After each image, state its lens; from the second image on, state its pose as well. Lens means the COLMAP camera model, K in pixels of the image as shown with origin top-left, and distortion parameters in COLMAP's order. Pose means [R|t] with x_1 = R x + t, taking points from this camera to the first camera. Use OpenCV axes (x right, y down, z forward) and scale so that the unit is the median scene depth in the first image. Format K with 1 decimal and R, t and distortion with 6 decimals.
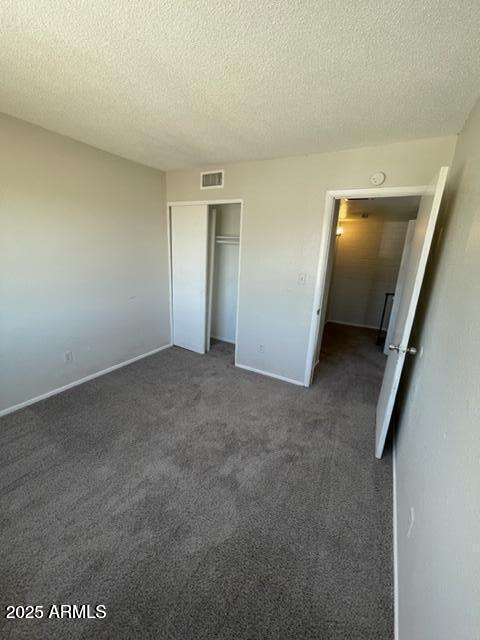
lens RADIAL K [[258.1, 0, 242.0], [0, 258.1, 318.7], [0, 0, 1]] dist [0.004185, 0.000387]
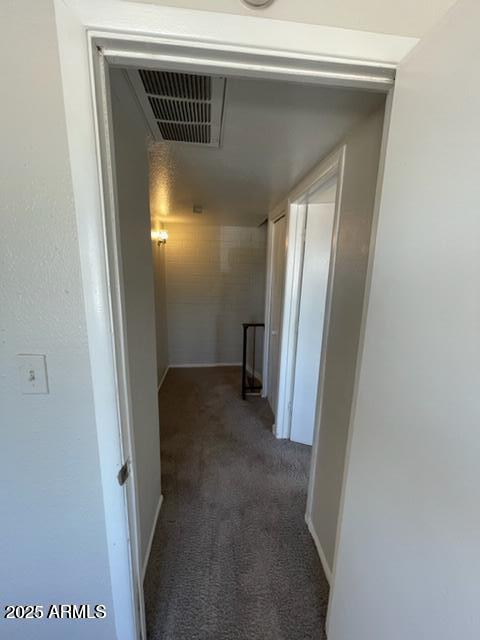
lens RADIAL K [[258.1, 0, 240.2], [0, 258.1, 316.7], [0, 0, 1]] dist [0.004185, 0.000387]
pose [[0.820279, -0.132446, 0.556418, 0.159236], [0.164358, 0.986372, -0.007510, -0.105844], [-0.547841, 0.097612, 0.830868, 0.404935]]
